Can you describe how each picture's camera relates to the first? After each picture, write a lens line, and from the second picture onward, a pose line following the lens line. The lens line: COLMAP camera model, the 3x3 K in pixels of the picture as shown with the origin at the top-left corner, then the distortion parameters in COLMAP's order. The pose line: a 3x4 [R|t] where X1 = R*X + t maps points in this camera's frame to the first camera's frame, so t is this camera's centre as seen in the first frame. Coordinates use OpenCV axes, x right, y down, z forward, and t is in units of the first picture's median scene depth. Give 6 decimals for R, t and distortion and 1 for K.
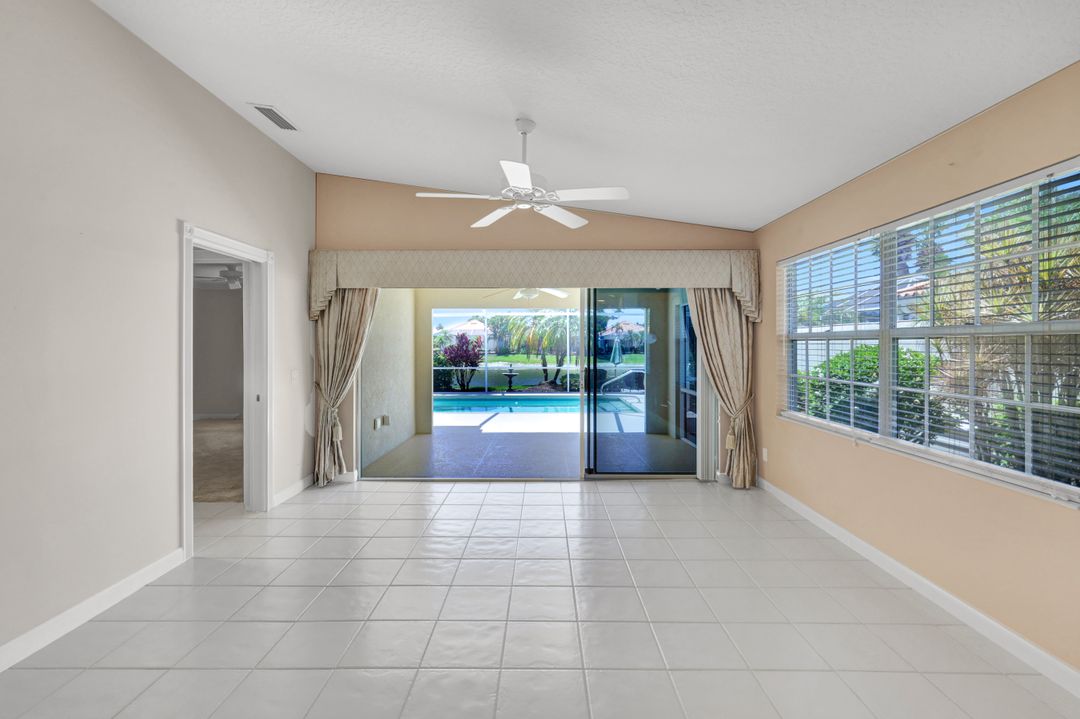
lens RADIAL K [[471.3, 0, 536.3], [0, 471.3, 349.7], [0, 0, 1]] dist [0.002655, -0.000006]
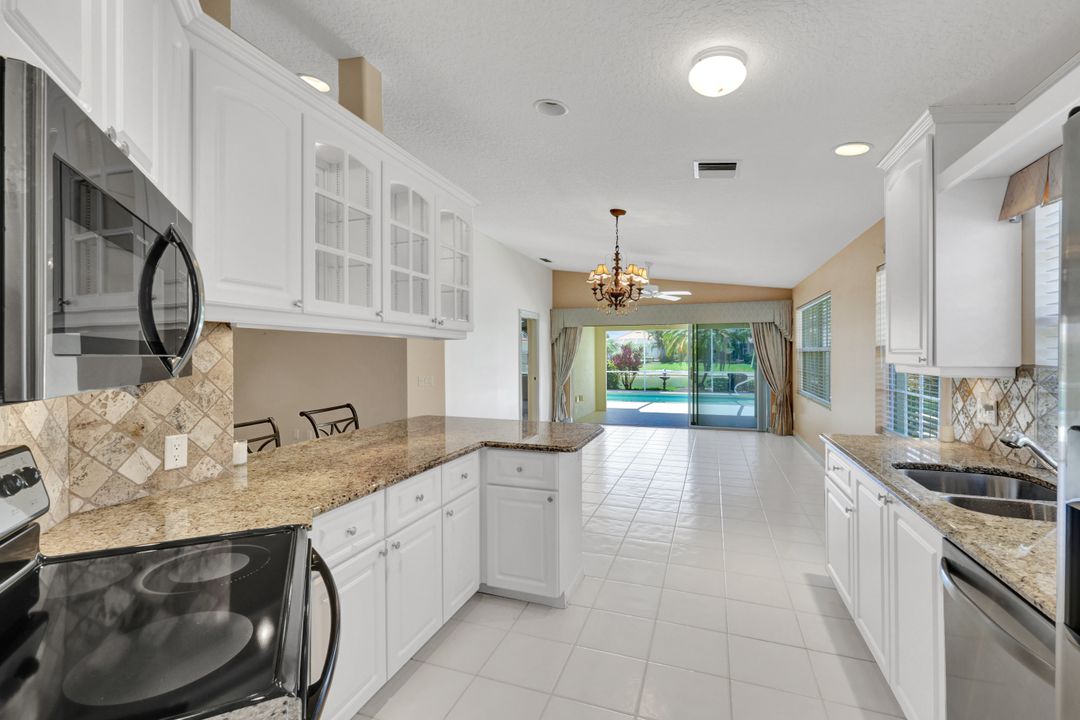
lens RADIAL K [[471.3, 0, 540.5], [0, 471.3, 351.8], [0, 0, 1]] dist [0.002655, -0.000006]
pose [[0.943335, -0.005795, -0.331791, 0.162582], [0.001498, 0.999912, -0.013205, 0.002943], [0.331838, 0.011960, 0.943261, -0.953994]]
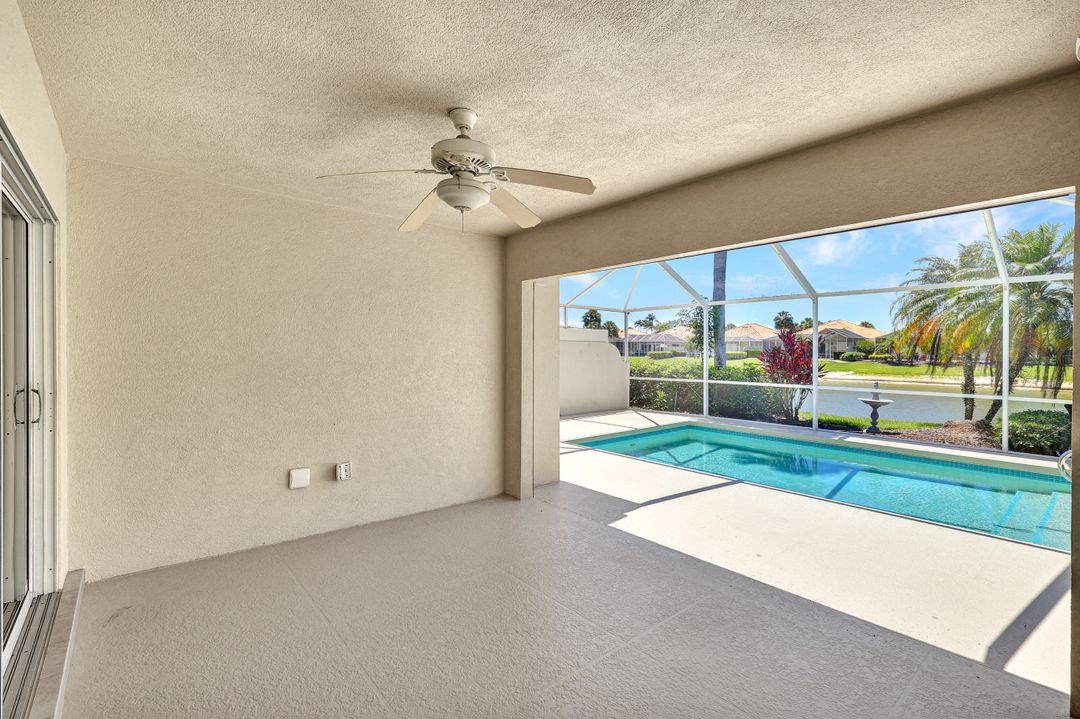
lens RADIAL K [[481.6, 0, 547.8], [0, 481.6, 351.8], [0, 0, 1]] dist [0.004372, -0.000915]
pose [[0.643983, 0.006253, -0.765015, 0.431205], [-0.010808, 0.999941, -0.000925, -0.005858], [0.764964, 0.008864, 0.644012, 1.099289]]
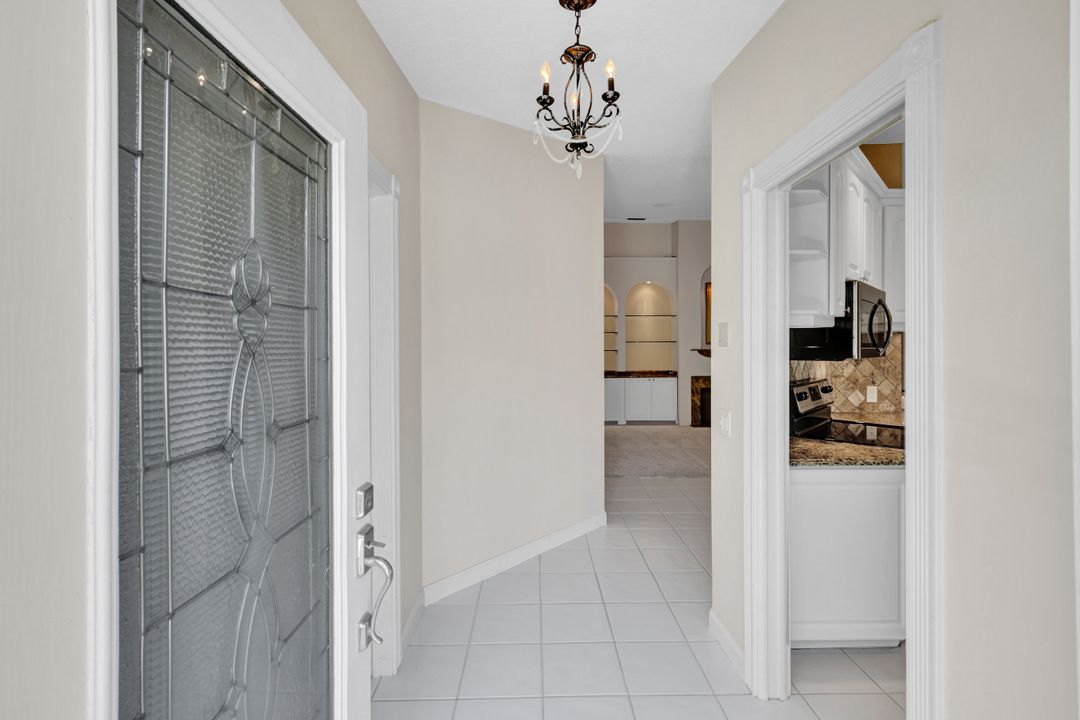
lens RADIAL K [[471.3, 0, 537.3], [0, 471.3, 348.5], [0, 0, 1]] dist [0.002655, -0.000006]
pose [[0.012020, 0.007646, -0.999899, 0.519621], [-0.005459, 0.999956, 0.007581, -0.000062], [0.999913, 0.005367, 0.012061, -1.245138]]
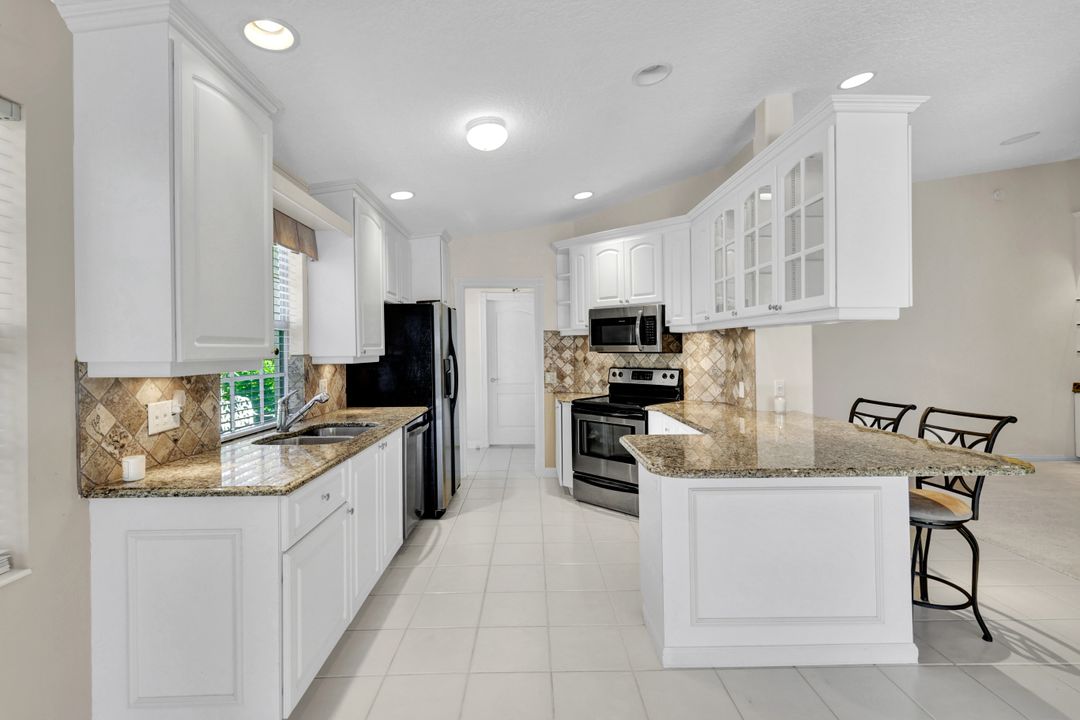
lens RADIAL K [[481.6, 0, 539.7], [0, 481.6, 352.1], [0, 0, 1]] dist [0.004372, -0.000915]
pose [[-0.999683, 0.004386, -0.024795, 0.126343], [0.004019, 0.999882, 0.014828, -0.000376], [0.024857, 0.014724, -0.999583, 0.111684]]
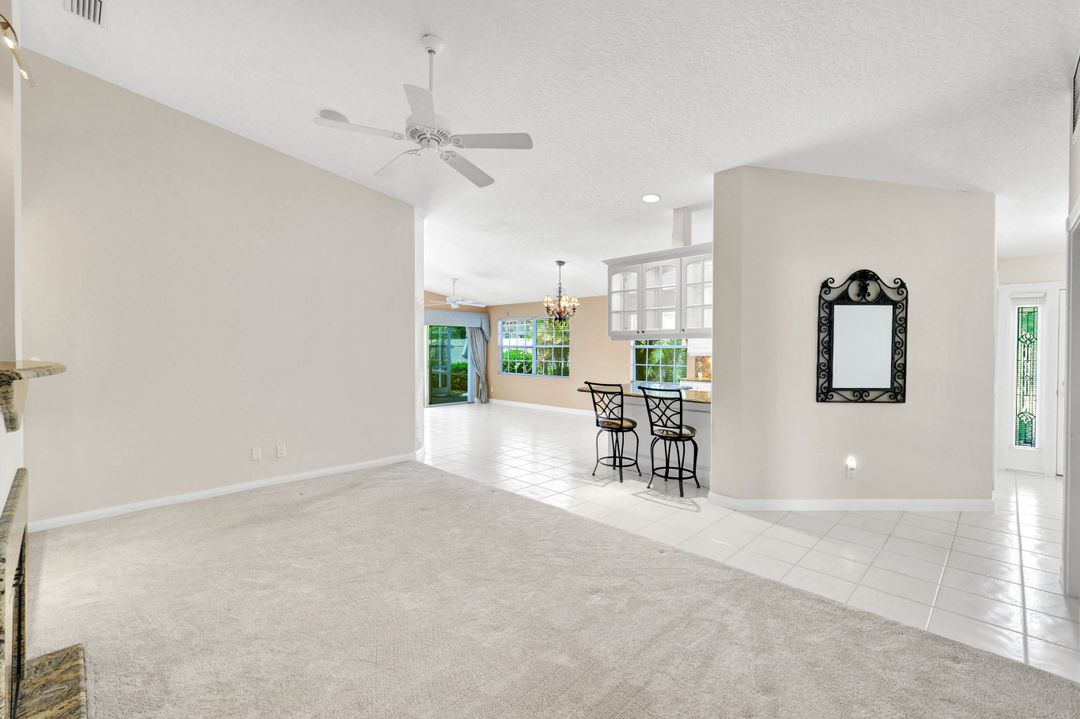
lens RADIAL K [[471.3, 0, 540.1], [0, 471.3, 356.4], [0, 0, 1]] dist [0.002655, -0.000006]
pose [[0.687982, -0.014332, 0.725586, -1.250204], [0.007202, 0.999891, 0.012922, -0.001812], [-0.725692, -0.003665, 0.688010, -1.036360]]
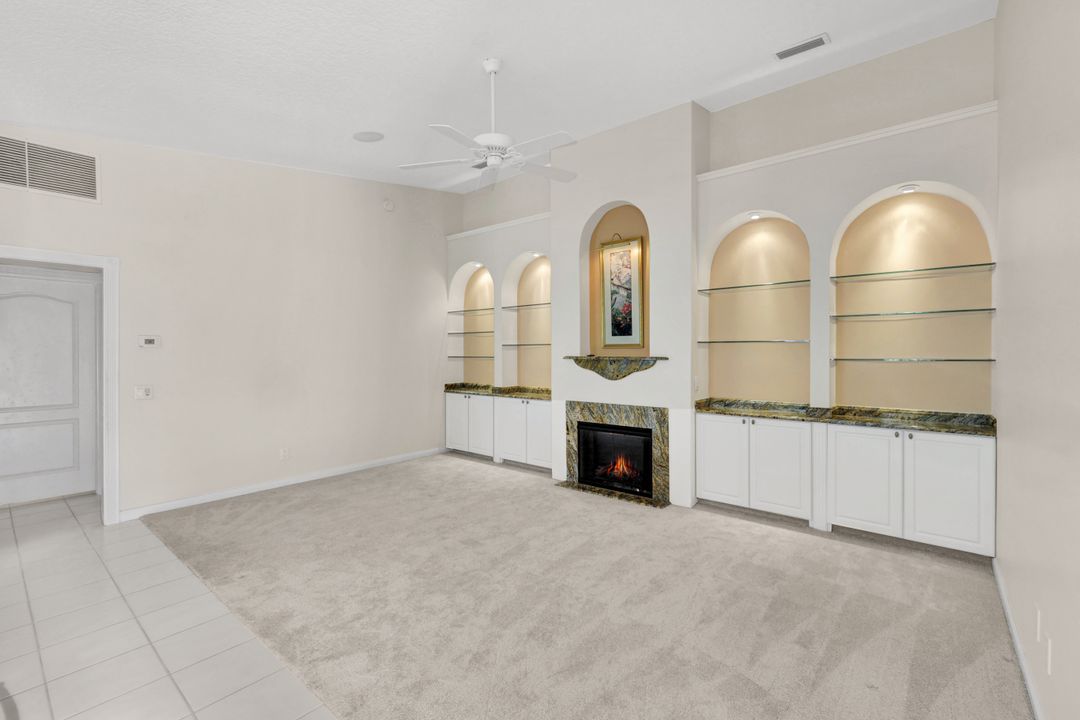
lens RADIAL K [[471.3, 0, 541.6], [0, 471.3, 351.9], [0, 0, 1]] dist [0.002655, -0.000006]
pose [[-0.631344, 0.003012, -0.775497, -0.383404], [-0.006000, 0.999944, 0.008768, -0.006167], [0.775479, 0.010189, -0.631291, -0.001339]]
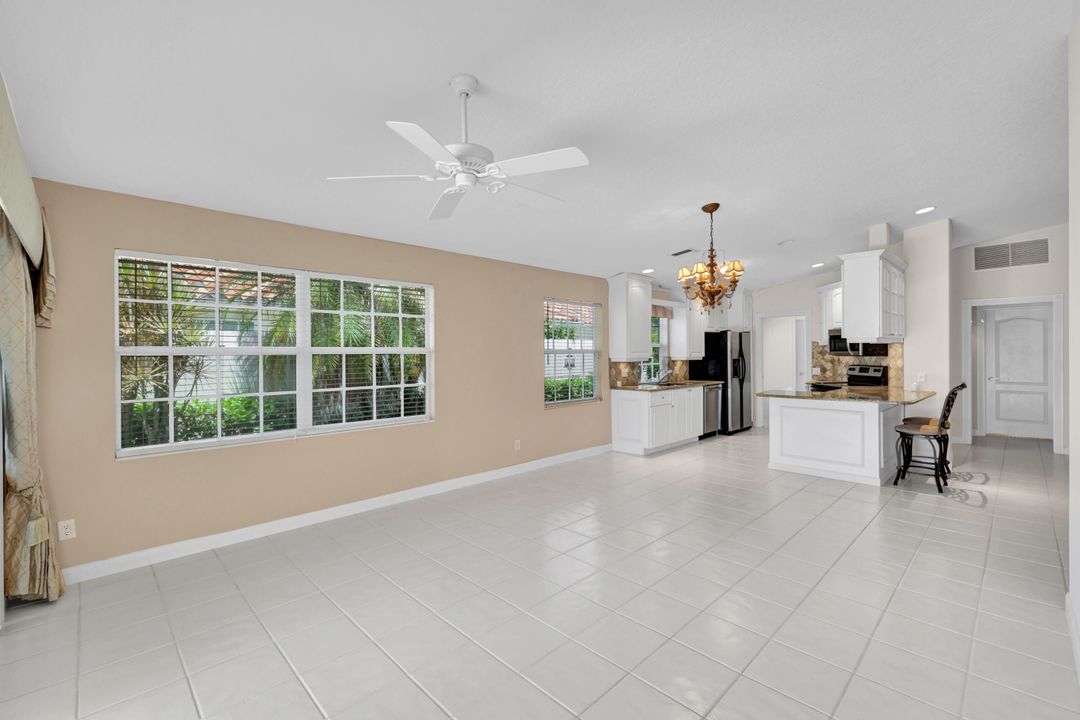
lens RADIAL K [[471.3, 0, 547.1], [0, 471.3, 357.1], [0, 0, 1]] dist [0.002655, -0.000006]
pose [[-0.710517, -0.002194, 0.703676, -0.452675], [0.014073, 0.999751, 0.017327, -0.020830], [-0.703539, 0.022214, -0.710309, 0.946275]]
